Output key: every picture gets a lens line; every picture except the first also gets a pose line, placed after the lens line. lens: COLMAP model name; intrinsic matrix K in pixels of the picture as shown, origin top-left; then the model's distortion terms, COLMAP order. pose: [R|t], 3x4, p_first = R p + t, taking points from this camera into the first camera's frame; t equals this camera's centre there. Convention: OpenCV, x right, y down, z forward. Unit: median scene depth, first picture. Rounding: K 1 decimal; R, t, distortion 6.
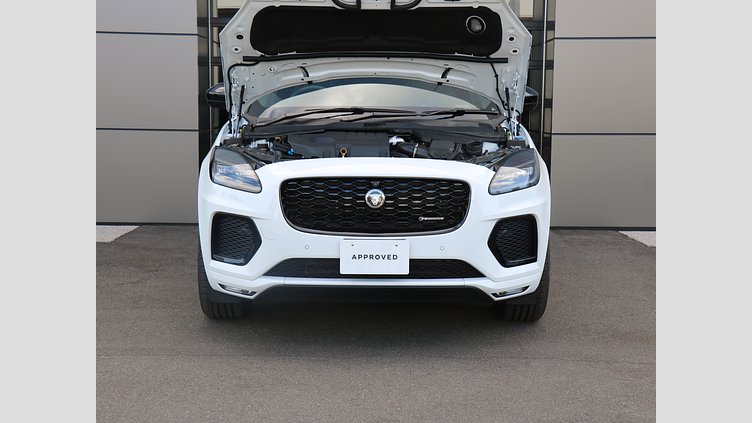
lens RADIAL K [[1375.3, 0, 379.5], [0, 1375.3, 204.6], [0, 0, 1]] dist [0.244342, 0.000000]
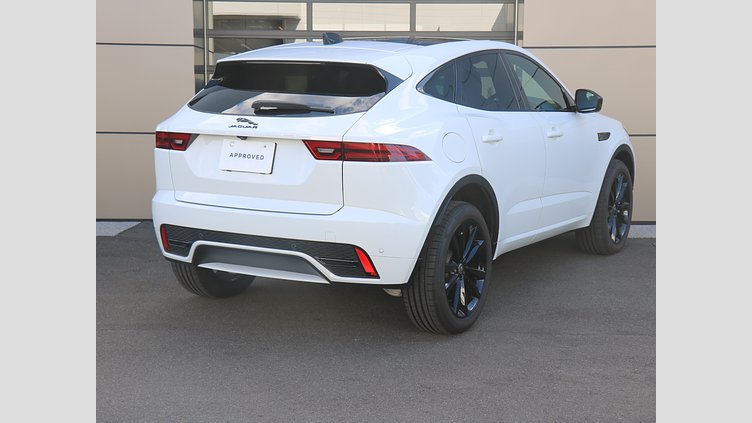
lens RADIAL K [[1375.3, 0, 373.0], [0, 1375.3, 213.4], [0, 0, 1]] dist [0.244342, 0.000000]
pose [[0.999974, -0.003130, -0.006422, 0.021273], [0.003148, 0.999991, 0.002772, 0.008743], [0.006414, -0.002792, 0.999976, -0.116081]]
